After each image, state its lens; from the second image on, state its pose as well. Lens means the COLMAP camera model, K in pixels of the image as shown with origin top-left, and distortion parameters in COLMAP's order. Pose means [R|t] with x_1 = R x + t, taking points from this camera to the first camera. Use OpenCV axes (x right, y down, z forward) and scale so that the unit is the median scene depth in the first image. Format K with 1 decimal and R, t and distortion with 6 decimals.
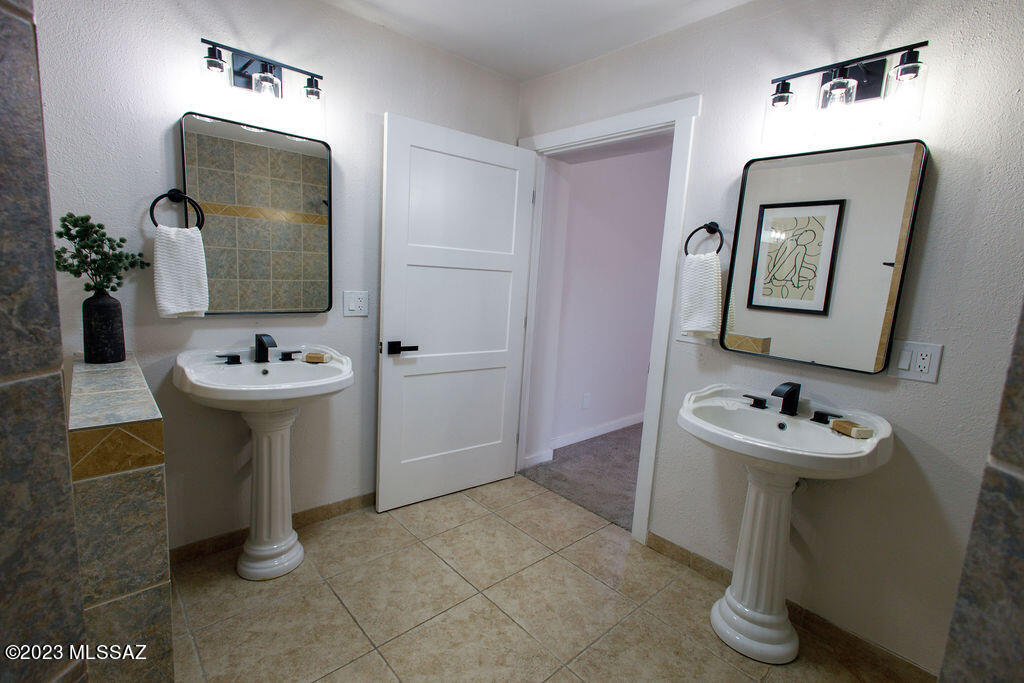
lens RADIAL K [[468.0, 0, 514.2], [0, 468.0, 341.0], [0, 0, 1]] dist [0.003355, 0.000094]
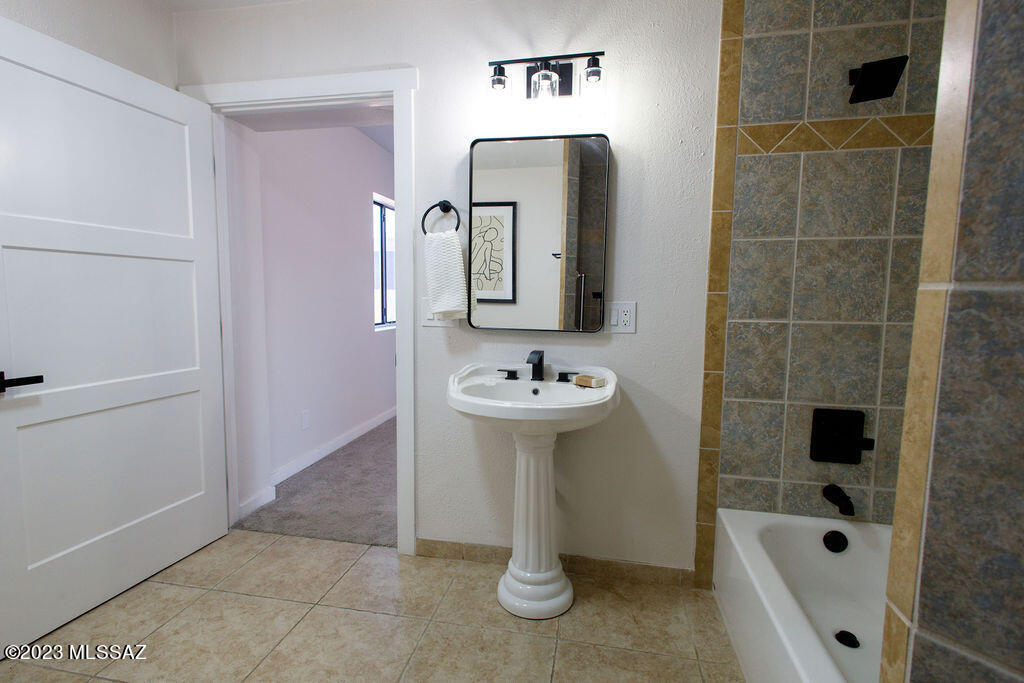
lens RADIAL K [[489.8, 0, 511.8], [0, 489.8, 341.1], [0, 0, 1]] dist [0.002310, 0.000504]
pose [[0.801917, -0.108876, 0.587431, -0.093720], [0.124143, 0.992160, 0.014420, 0.038520], [-0.584395, 0.061362, 0.809146, 0.108159]]
